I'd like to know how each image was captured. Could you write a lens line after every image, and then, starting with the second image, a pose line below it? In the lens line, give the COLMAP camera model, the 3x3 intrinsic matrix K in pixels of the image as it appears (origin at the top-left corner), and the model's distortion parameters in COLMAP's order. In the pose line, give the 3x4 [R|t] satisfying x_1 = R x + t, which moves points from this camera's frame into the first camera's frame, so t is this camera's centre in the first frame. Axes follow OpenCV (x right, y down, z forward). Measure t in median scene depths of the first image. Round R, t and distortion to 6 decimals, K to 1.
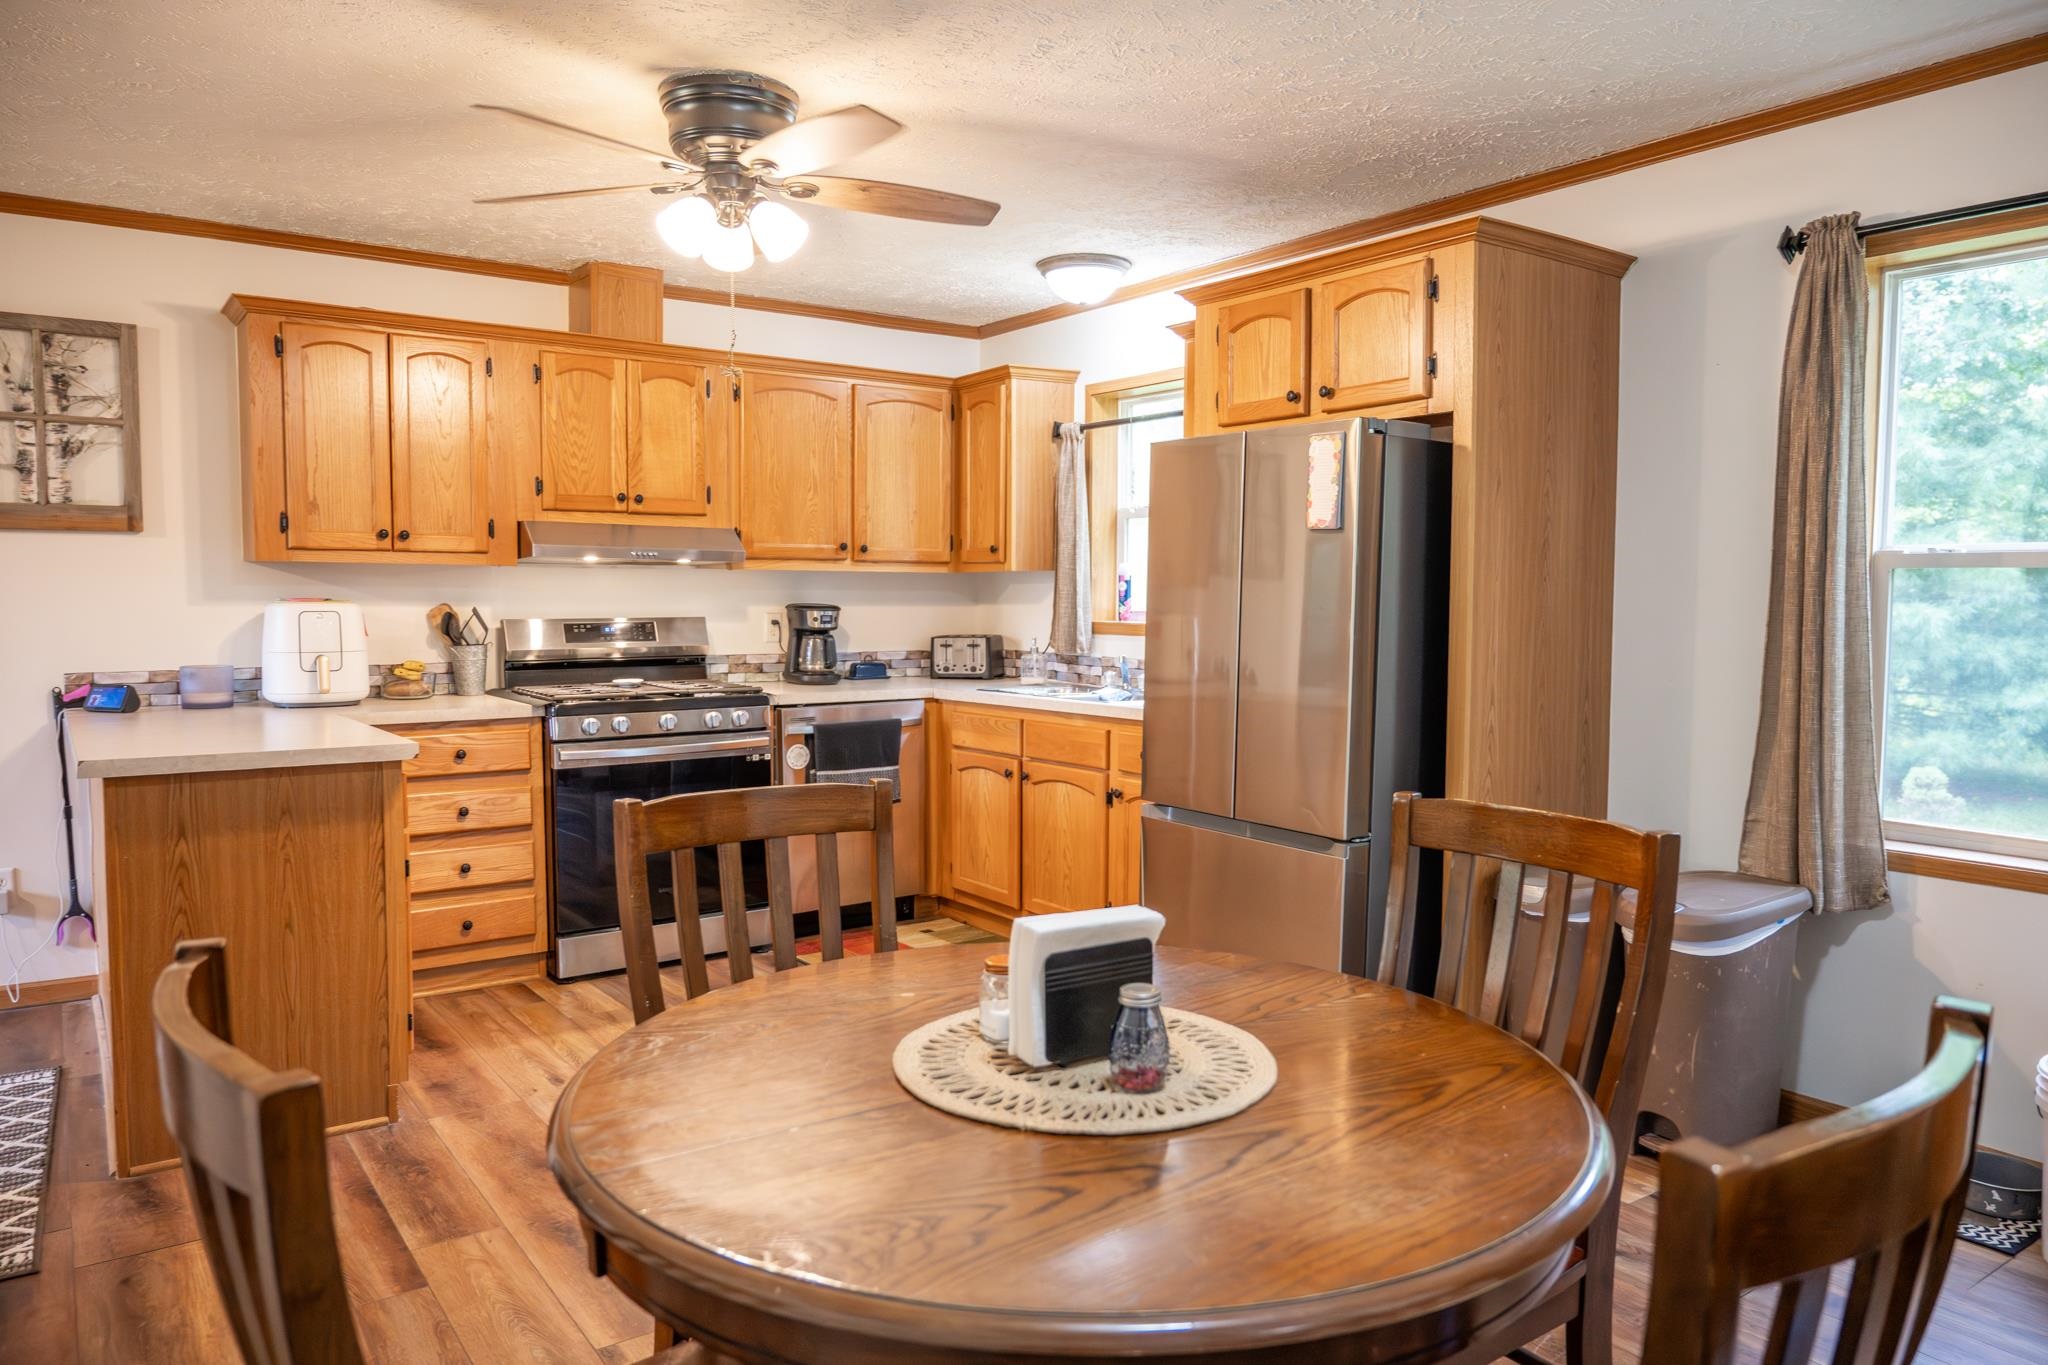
lens RADIAL K [[1363.7, 0, 1024.0], [0, 1363.7, 682.5], [0, 0, 1]] dist [-0.002289, -0.001412]
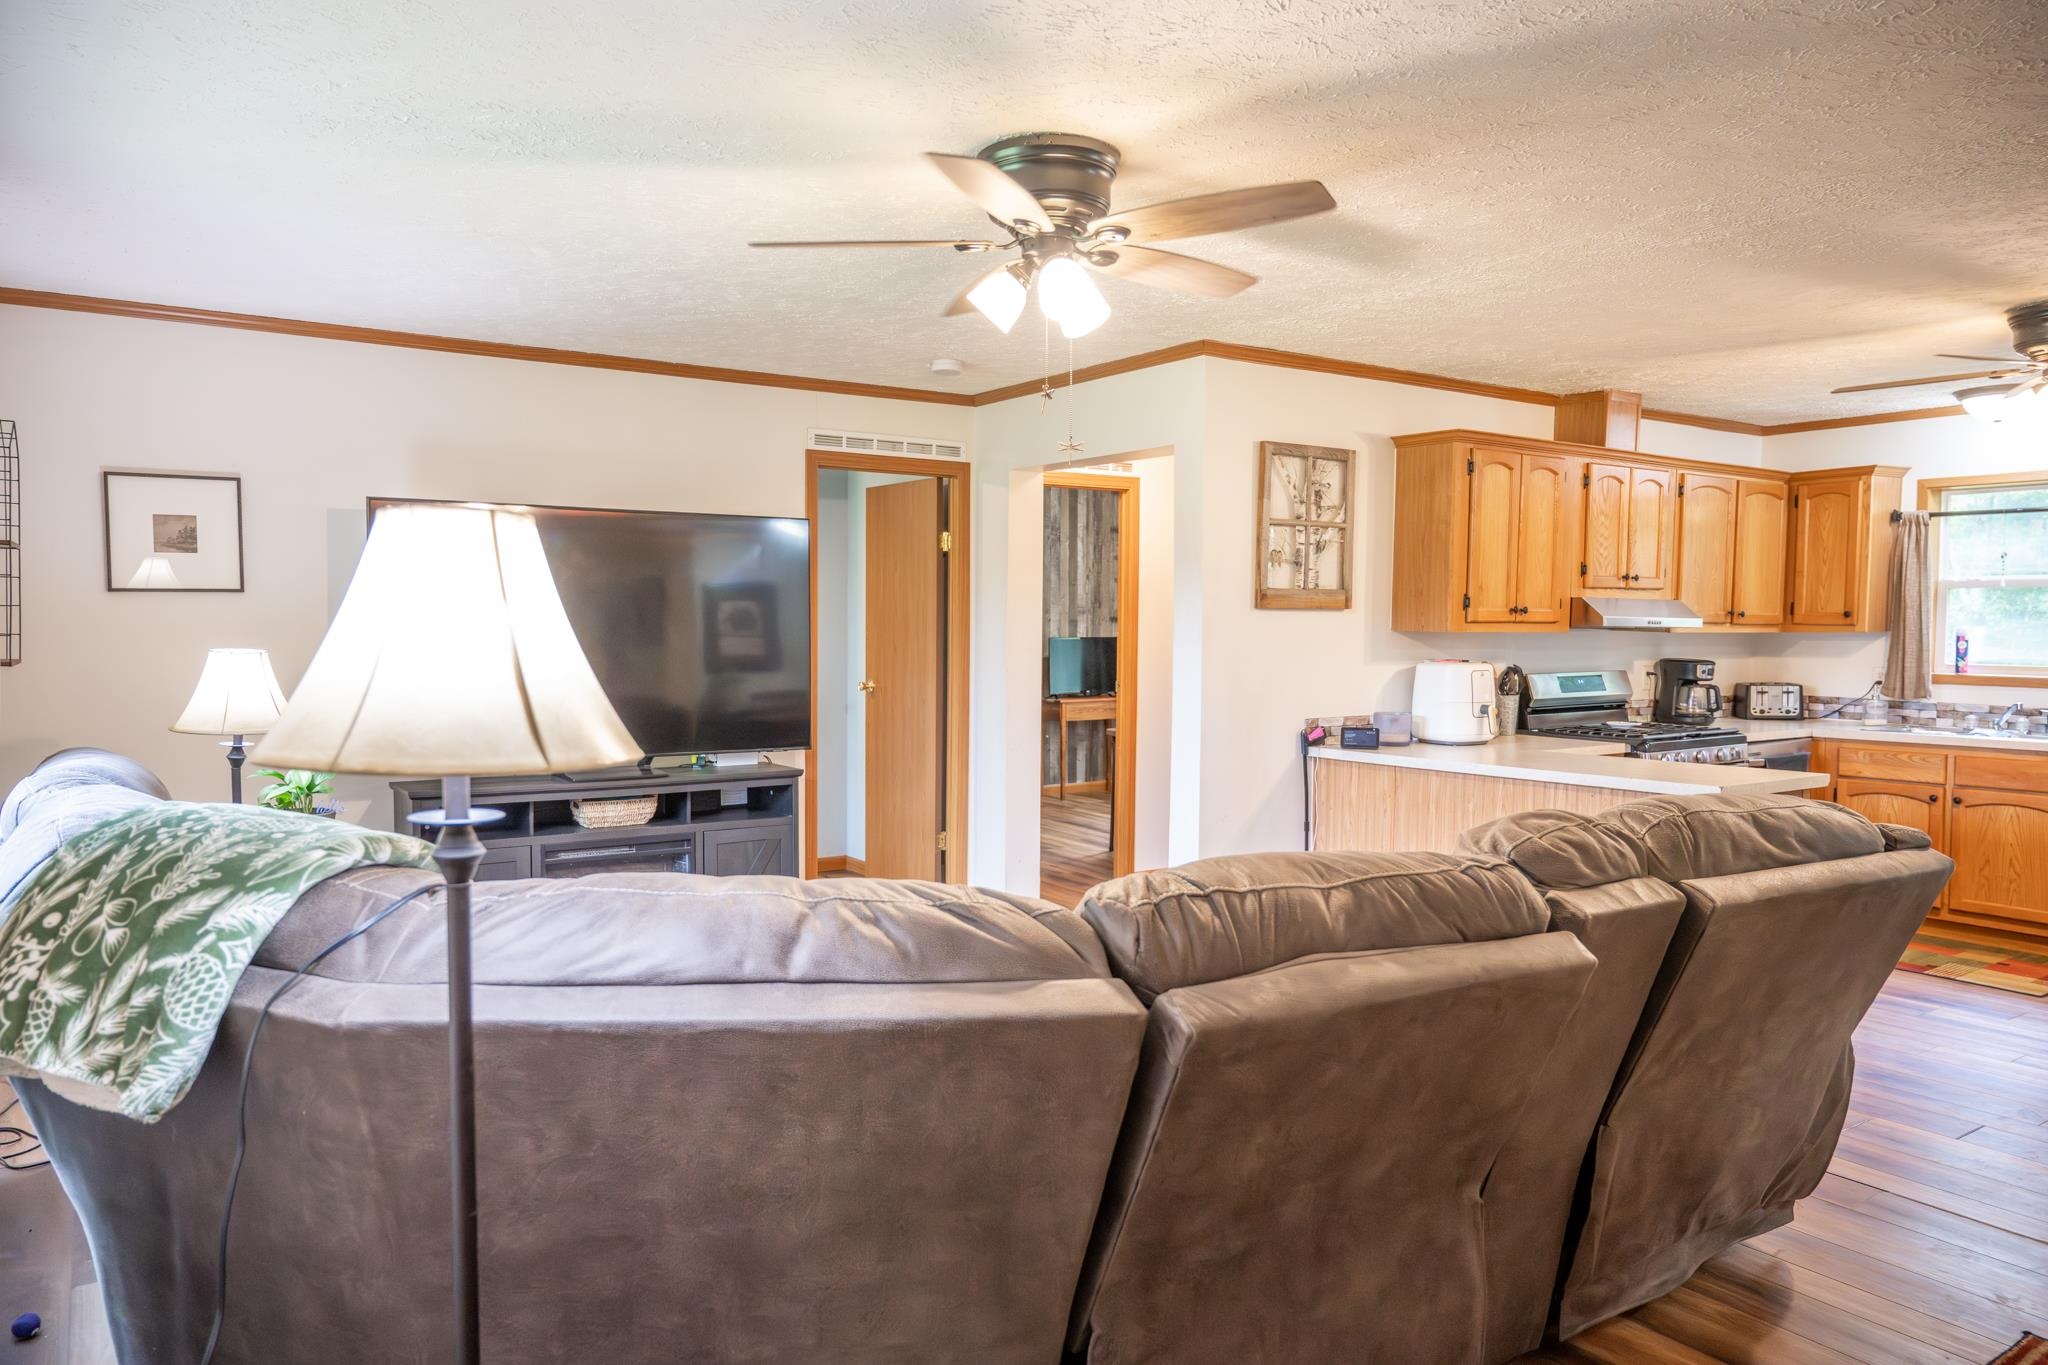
lens RADIAL K [[1363.7, 0, 1024.0], [0, 1363.7, 682.5], [0, 0, 1]] dist [-0.002289, -0.001412]
pose [[0.999452, 0.001307, -0.033083, -0.804297], [-0.001959, 0.999804, -0.019694, -0.012792], [0.033051, 0.019748, 0.999259, -0.267741]]
